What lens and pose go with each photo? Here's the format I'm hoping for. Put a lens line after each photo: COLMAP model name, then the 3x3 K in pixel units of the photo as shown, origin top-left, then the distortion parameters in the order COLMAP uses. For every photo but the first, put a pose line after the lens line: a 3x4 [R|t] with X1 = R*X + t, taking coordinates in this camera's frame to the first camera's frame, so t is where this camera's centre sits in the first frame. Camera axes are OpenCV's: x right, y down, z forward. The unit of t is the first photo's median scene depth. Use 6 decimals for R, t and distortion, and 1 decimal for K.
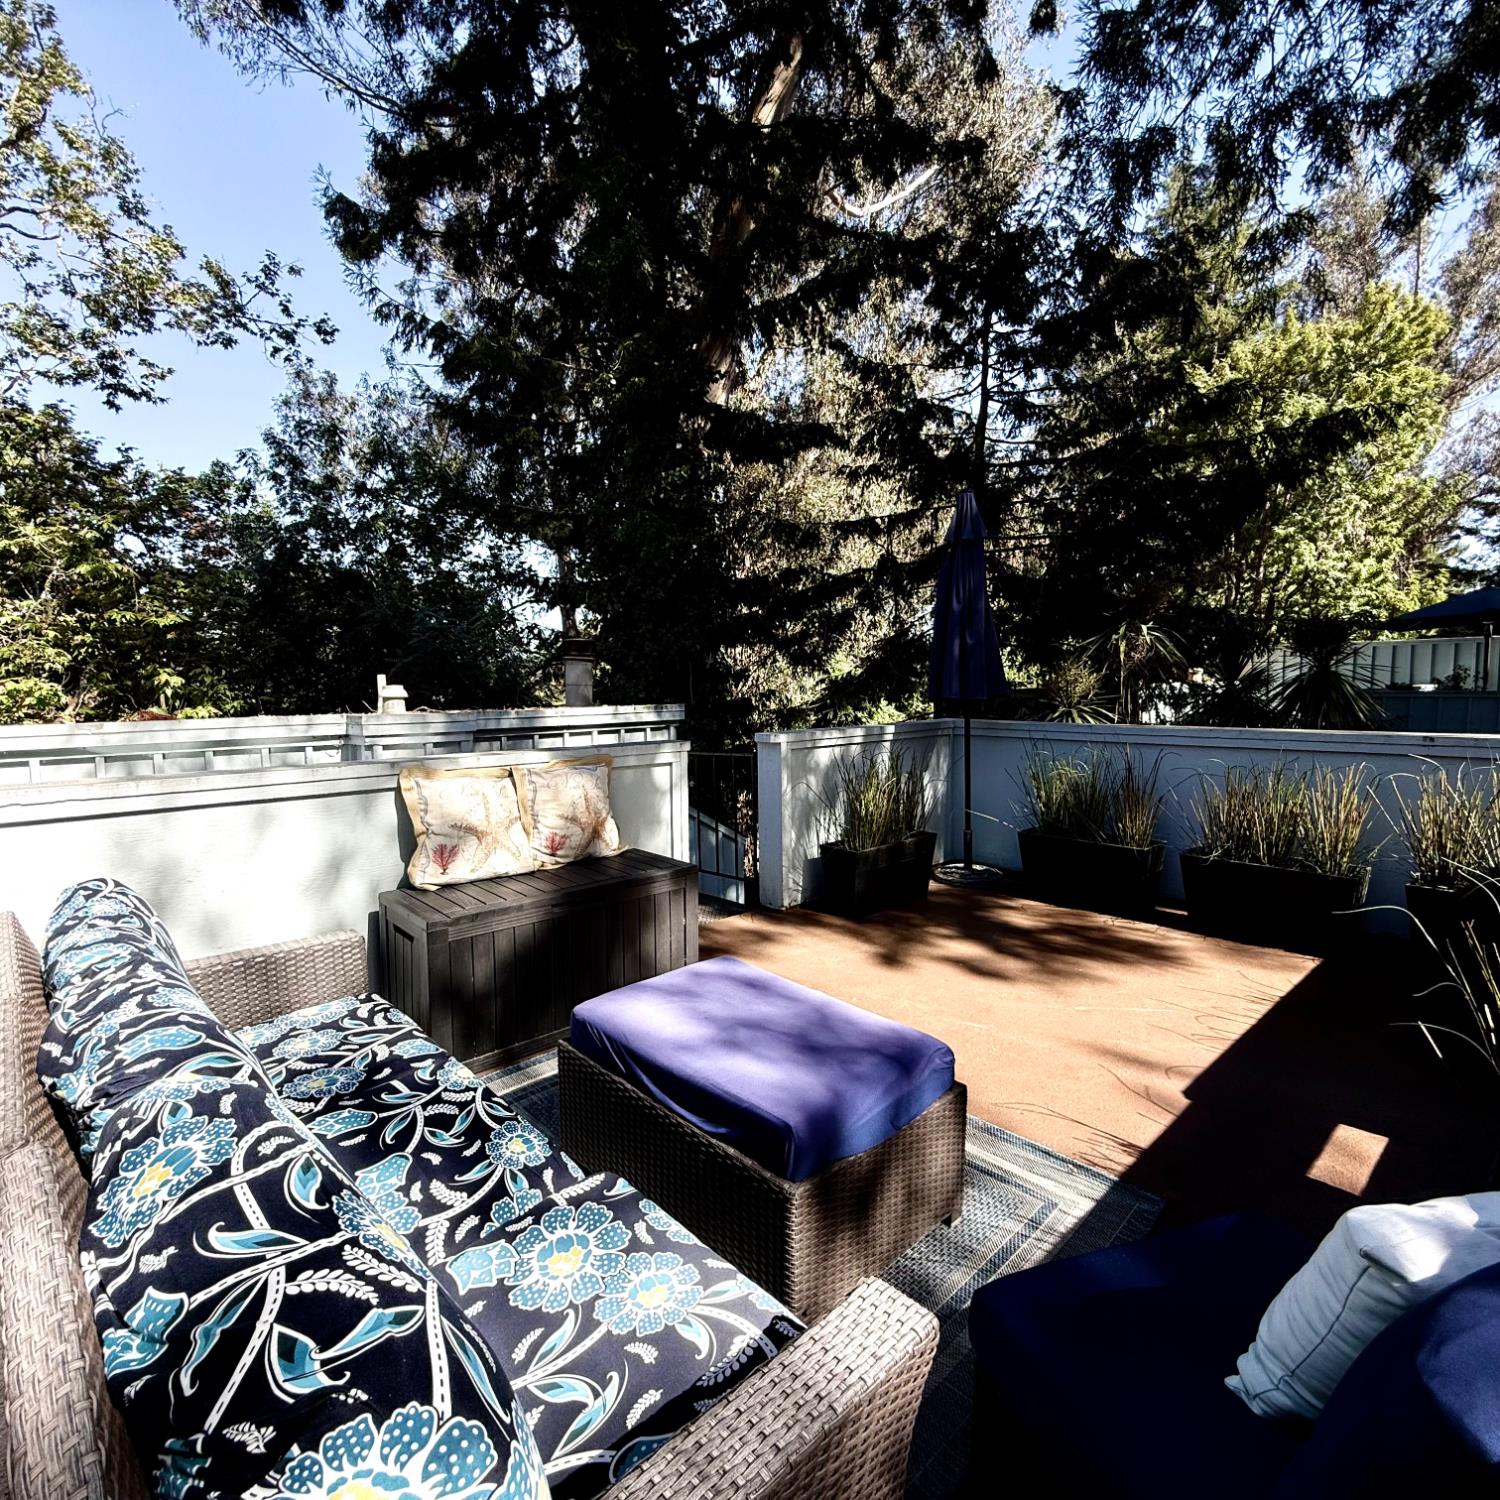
lens RADIAL K [[807.0, 0, 750.0], [0, 807.0, 750.0], [0, 0, 1]] dist [0.000025, -0.000039]
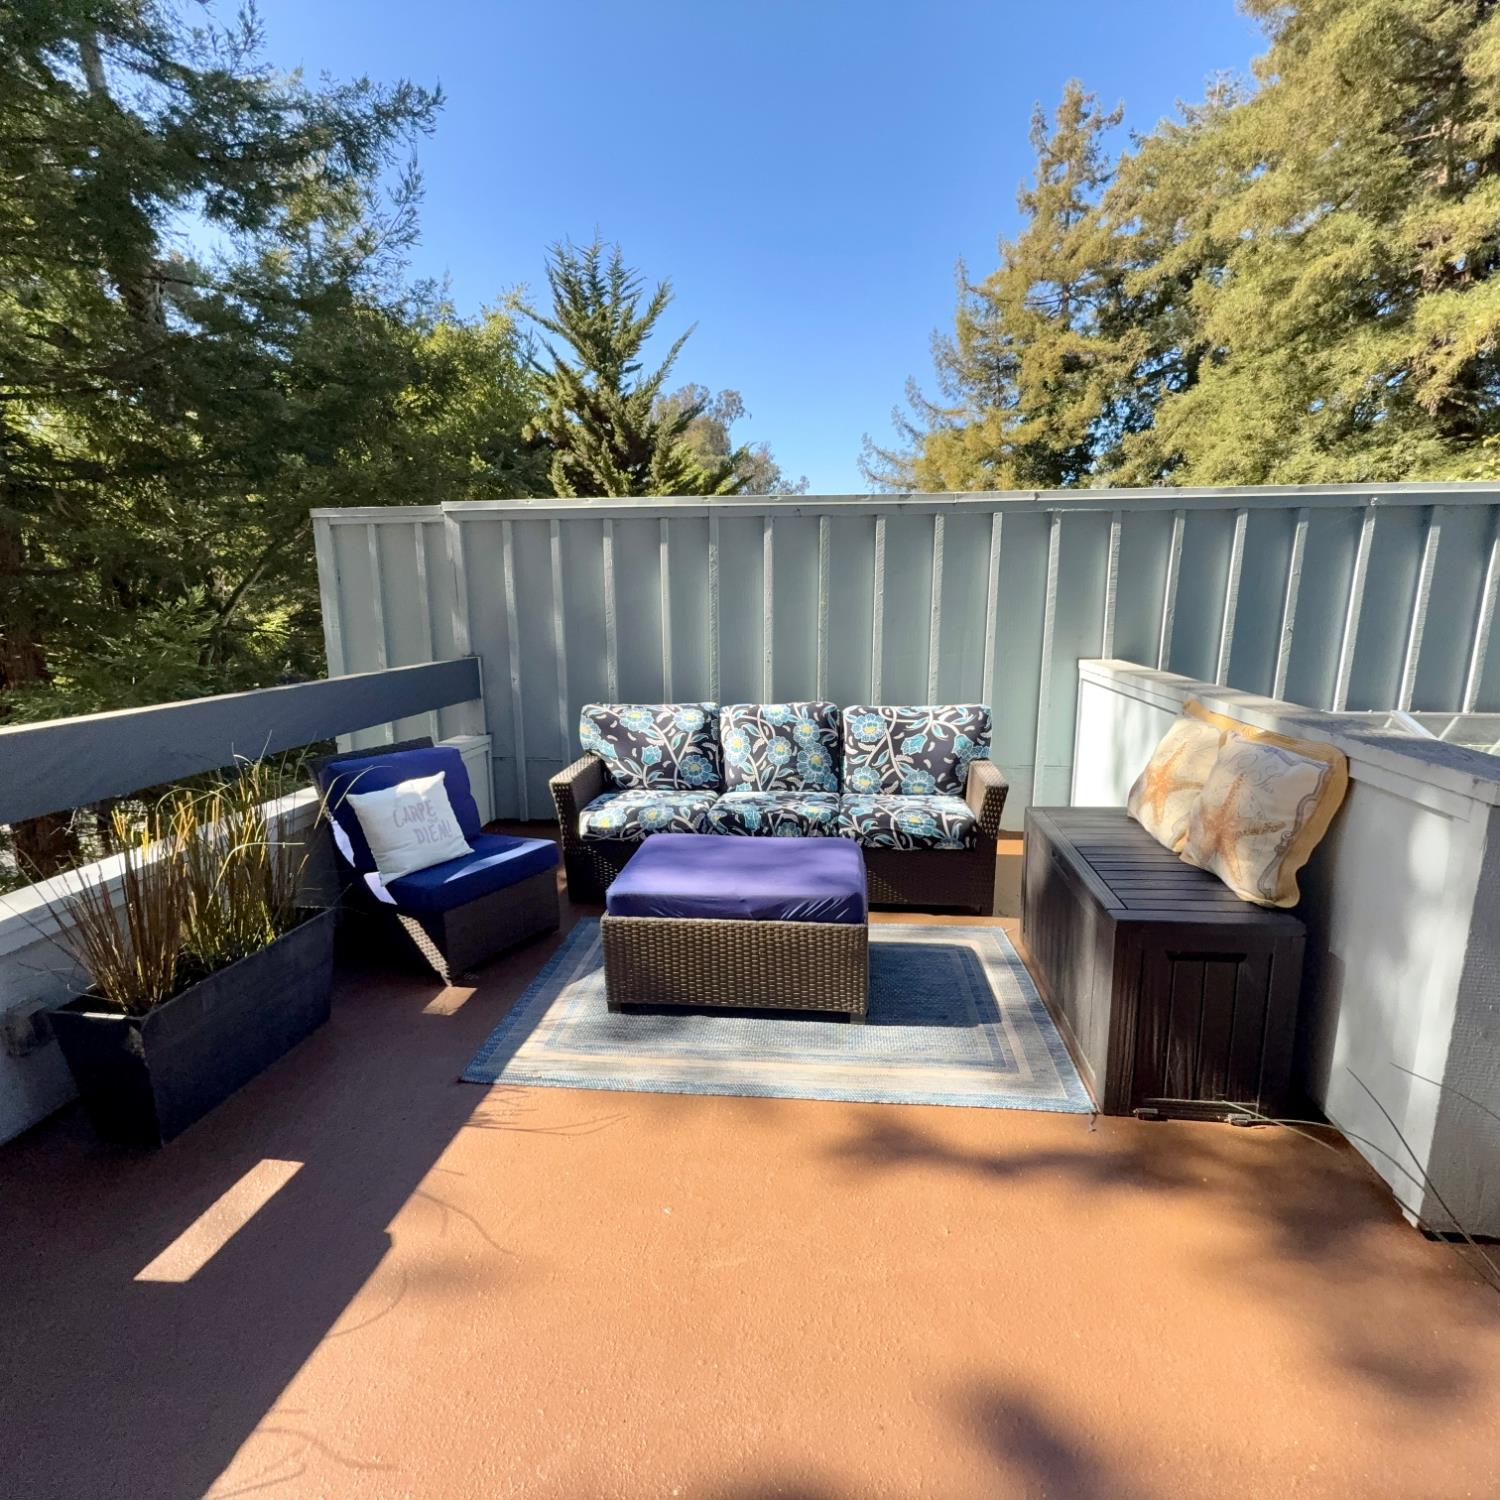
lens RADIAL K [[807.0, 0, 750.0], [0, 807.0, 750.0], [0, 0, 1]] dist [0.000025, -0.000039]
pose [[-0.774051, 0.134906, -0.618584, 0.736135], [-0.035965, 0.966088, 0.255697, -0.182226], [0.632101, 0.220170, -0.742949, 1.765030]]
